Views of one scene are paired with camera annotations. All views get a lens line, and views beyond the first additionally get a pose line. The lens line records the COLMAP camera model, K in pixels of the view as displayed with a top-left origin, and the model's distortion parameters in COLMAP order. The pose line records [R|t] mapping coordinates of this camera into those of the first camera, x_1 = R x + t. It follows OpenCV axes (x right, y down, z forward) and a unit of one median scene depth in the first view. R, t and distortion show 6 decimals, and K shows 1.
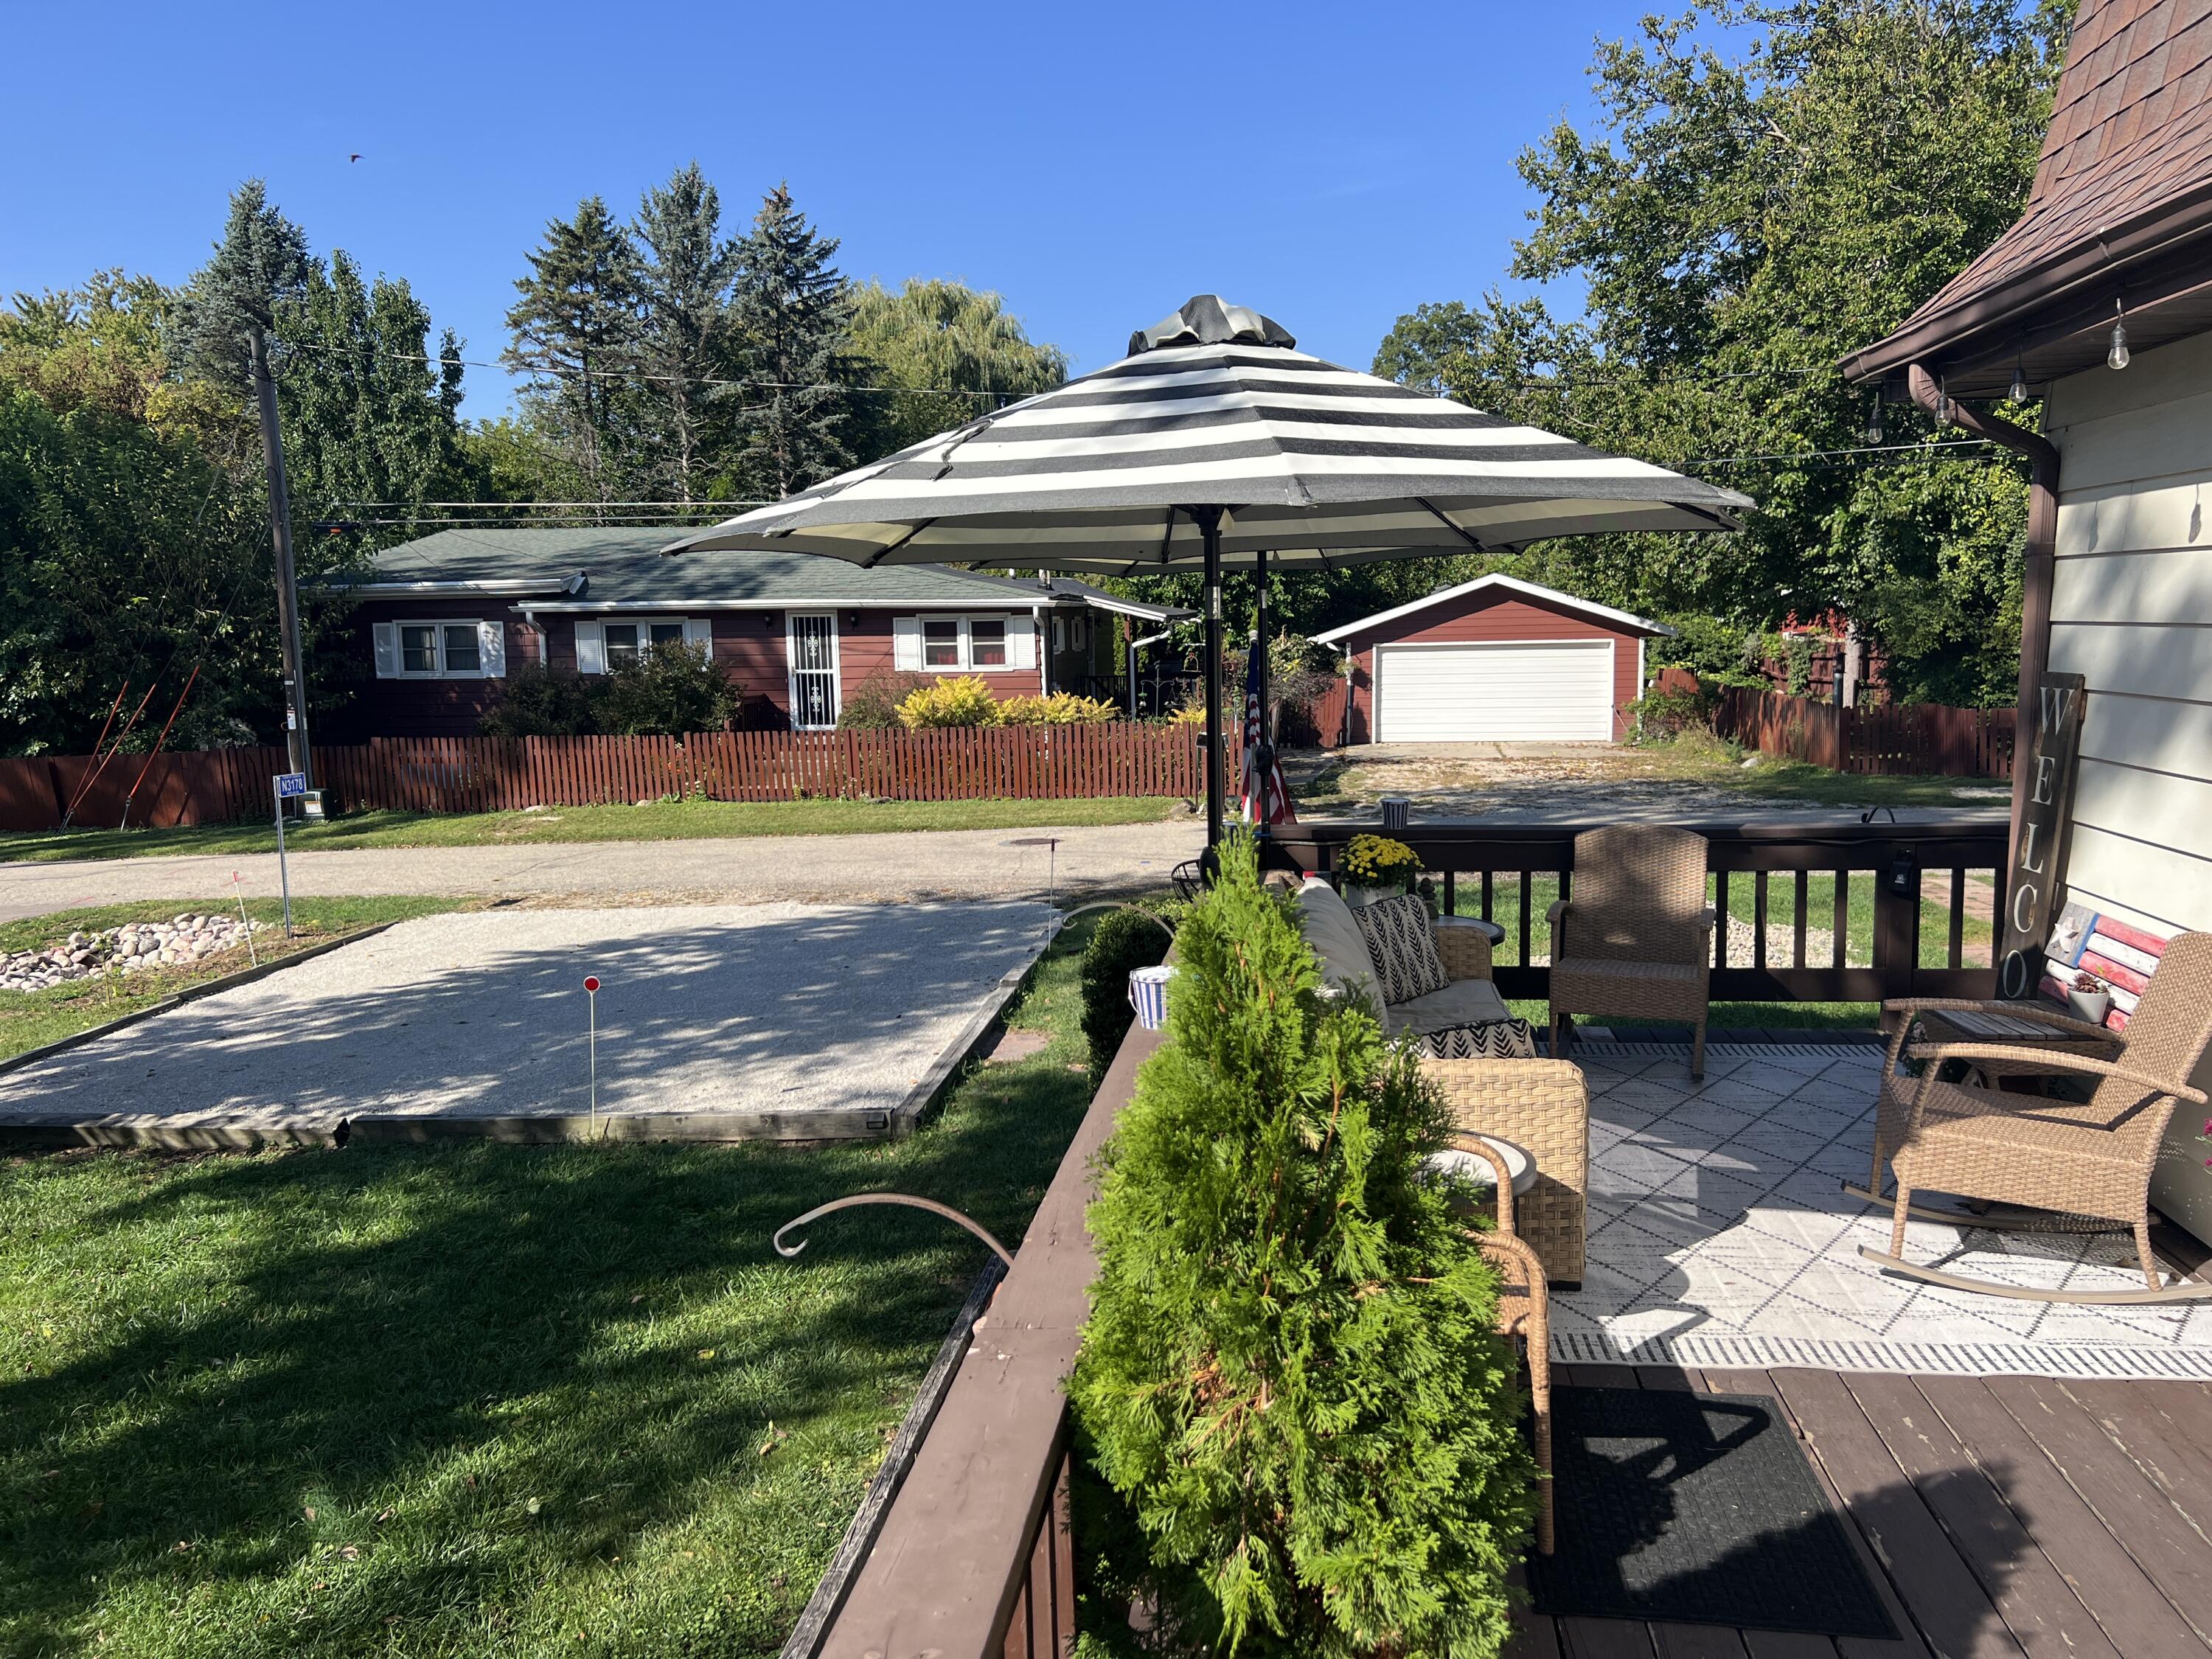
lens RADIAL K [[1678.9, 0, 1110.1], [0, 1678.9, 862.2], [0, 0, 1]] dist [0.004600, -0.000707]
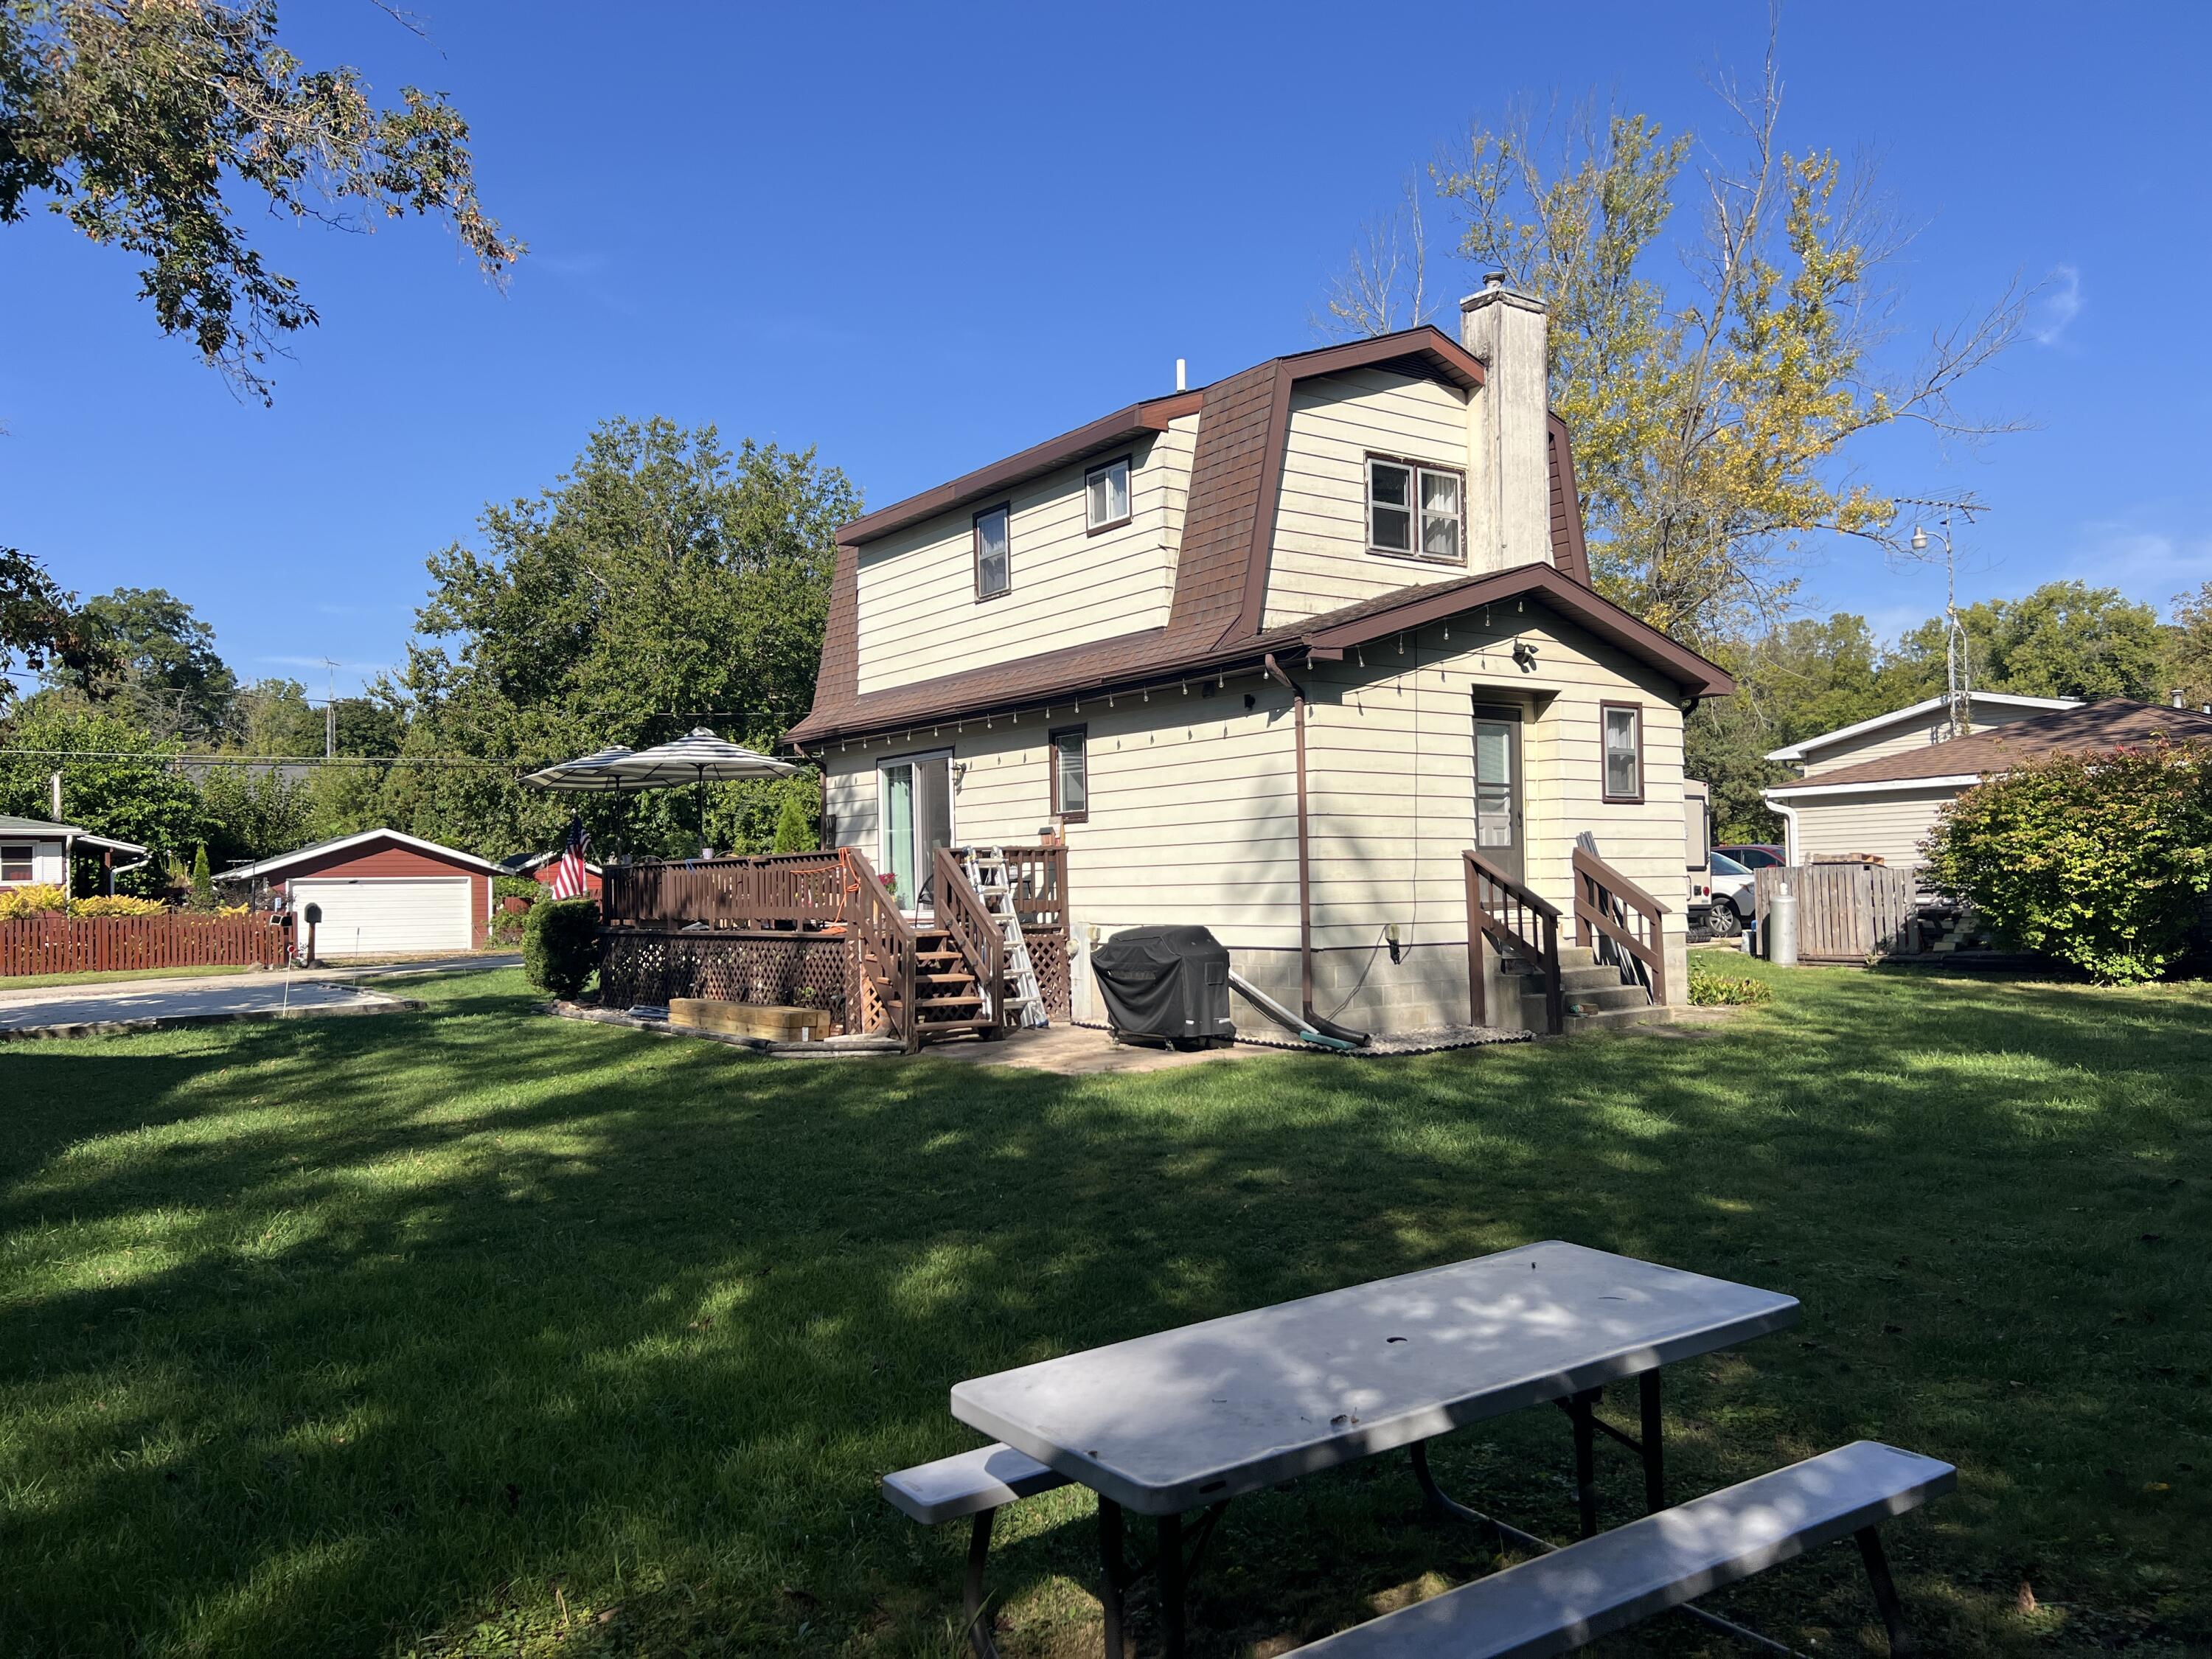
lens RADIAL K [[1678.9, 0, 1110.1], [0, 1678.9, 862.2], [0, 0, 1]] dist [0.004600, -0.000707]
pose [[0.727359, 0.019651, 0.685975, -0.391250], [0.099611, 0.985981, -0.133866, 0.137541], [-0.678989, 0.165699, 0.715205, -0.535429]]
